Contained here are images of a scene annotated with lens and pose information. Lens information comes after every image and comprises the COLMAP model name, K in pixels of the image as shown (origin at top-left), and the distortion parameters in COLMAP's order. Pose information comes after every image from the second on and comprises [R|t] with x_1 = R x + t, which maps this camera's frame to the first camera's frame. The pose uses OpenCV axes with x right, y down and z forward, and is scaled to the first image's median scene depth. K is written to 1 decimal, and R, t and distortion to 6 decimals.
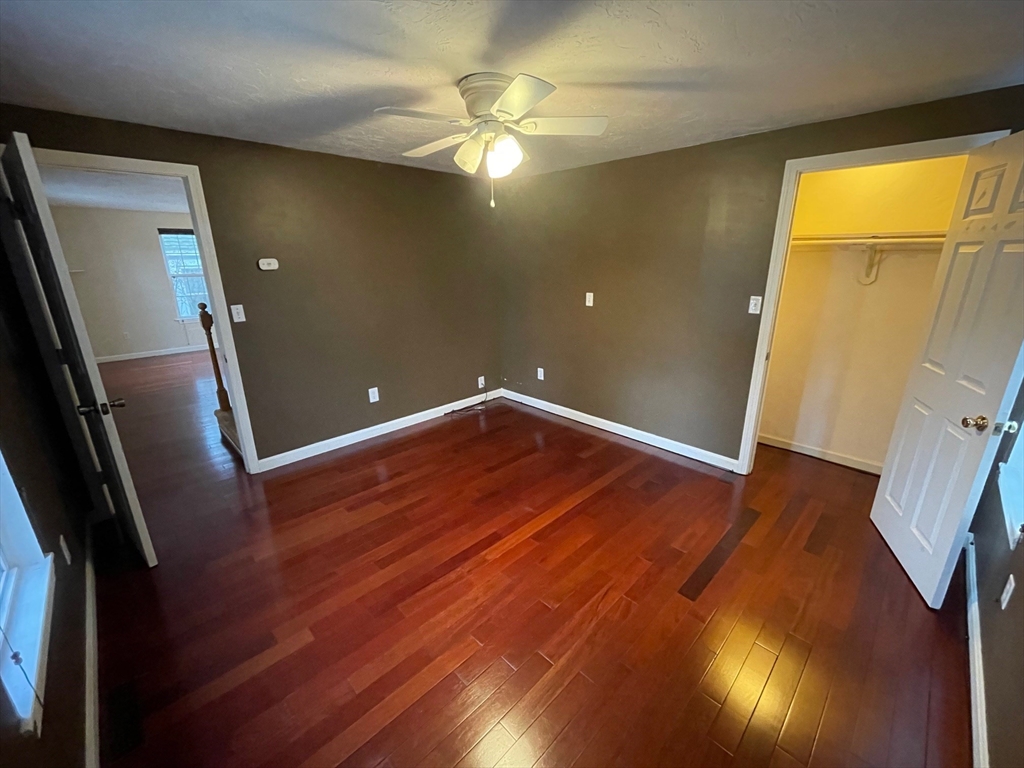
lens RADIAL K [[419.1, 0, 513.7], [0, 419.1, 383.3], [0, 0, 1]] dist [0.001610, -0.000001]
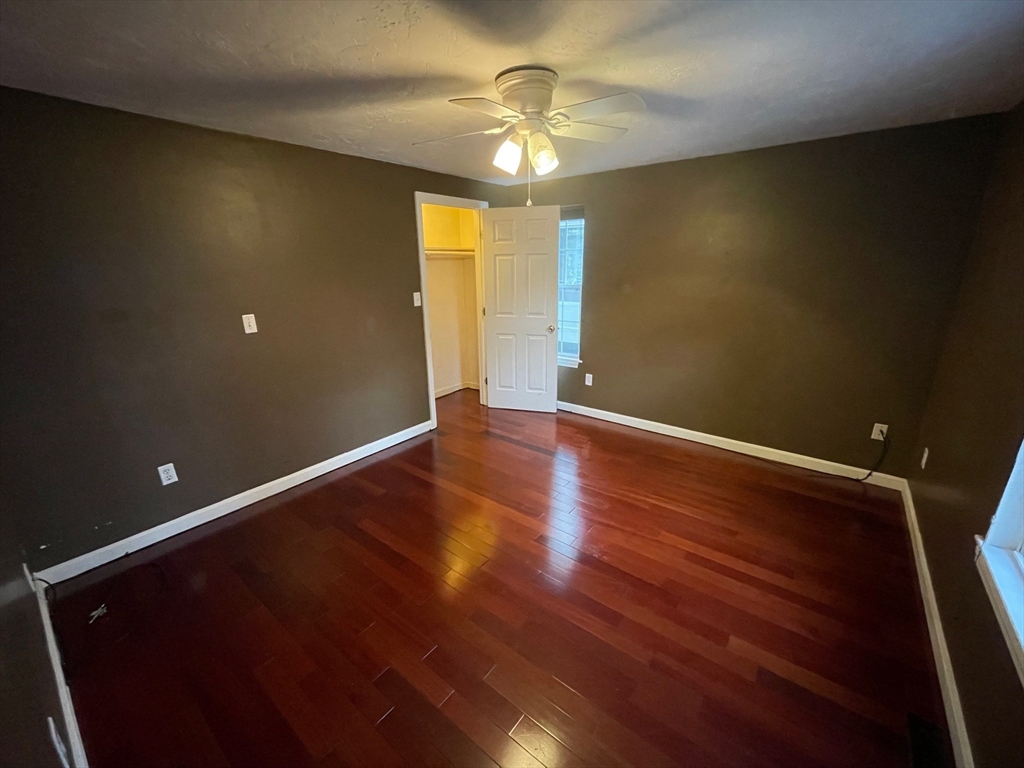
lens RADIAL K [[419.1, 0, 513.3], [0, 419.1, 384.3], [0, 0, 1]] dist [0.001610, -0.000001]
pose [[-0.133313, -0.273561, 0.952571, -0.690641], [0.297788, 0.905681, 0.301770, -0.225970], [-0.945278, 0.323894, -0.039276, 0.770774]]
